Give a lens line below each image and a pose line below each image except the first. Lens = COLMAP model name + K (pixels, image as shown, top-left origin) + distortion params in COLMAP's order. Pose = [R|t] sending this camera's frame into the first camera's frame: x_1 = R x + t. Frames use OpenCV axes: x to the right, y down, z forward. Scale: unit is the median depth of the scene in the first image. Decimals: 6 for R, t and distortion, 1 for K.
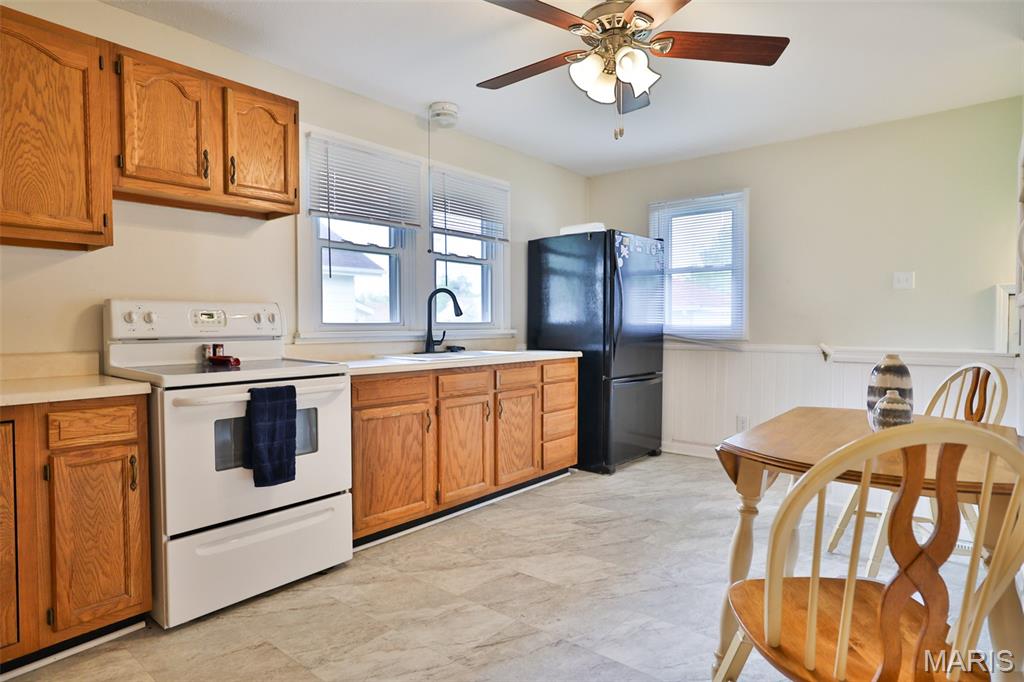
lens RADIAL K [[559.7, 0, 522.3], [0, 559.7, 341.7], [0, 0, 1]] dist [-0.013418, 0.001170]
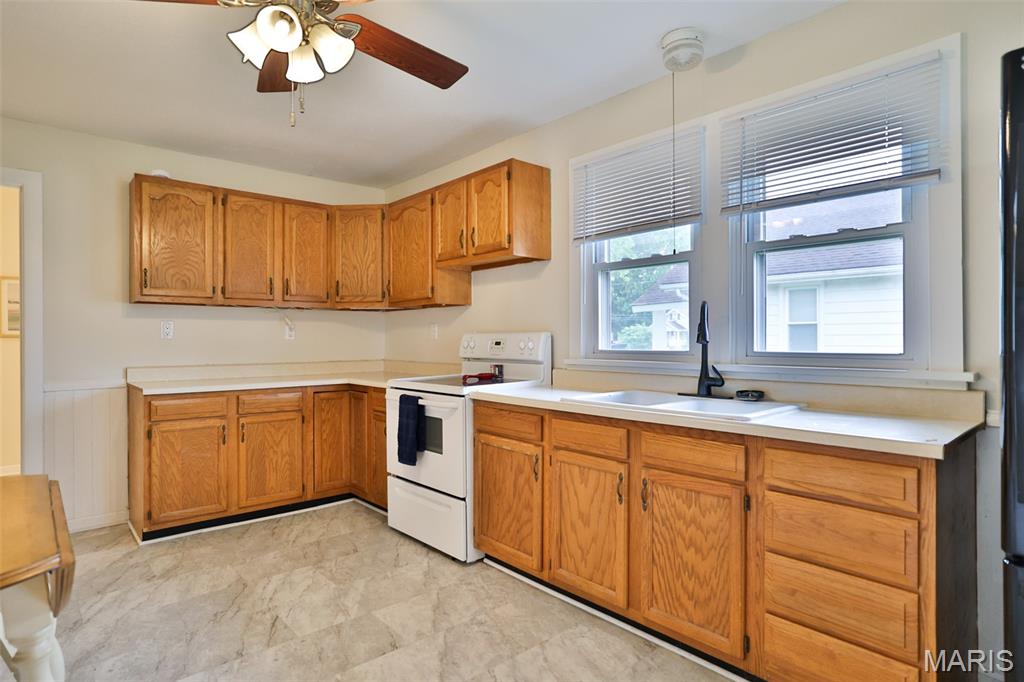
lens RADIAL K [[559.7, 0, 516.5], [0, 559.7, 341.4], [0, 0, 1]] dist [-0.013418, 0.001170]
pose [[-0.152013, 0.011675, -0.988310, 0.821261], [-0.026587, 0.999520, 0.015896, -0.078023], [0.988021, 0.028693, -0.151629, 1.318272]]
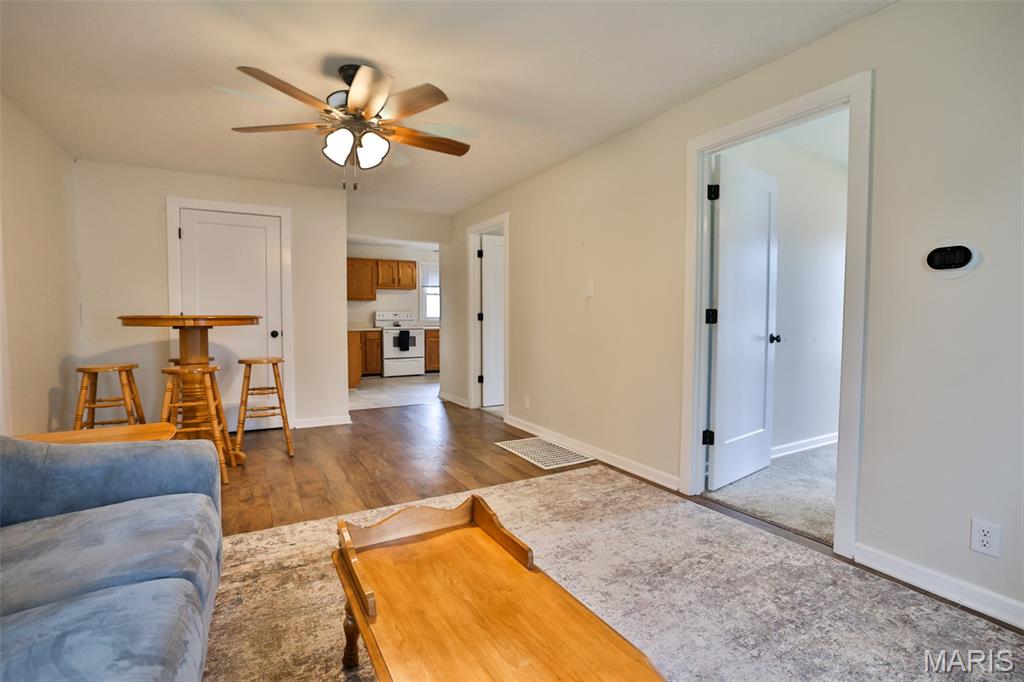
lens RADIAL K [[475.4, 0, 515.9], [0, 475.4, 343.3], [0, 0, 1]] dist [-0.035823, 0.013031]
pose [[0.934561, 0.026343, -0.354826, 1.636794], [-0.018775, 0.999517, 0.024755, 0.064195], [0.355307, -0.016473, 0.934605, -2.123004]]
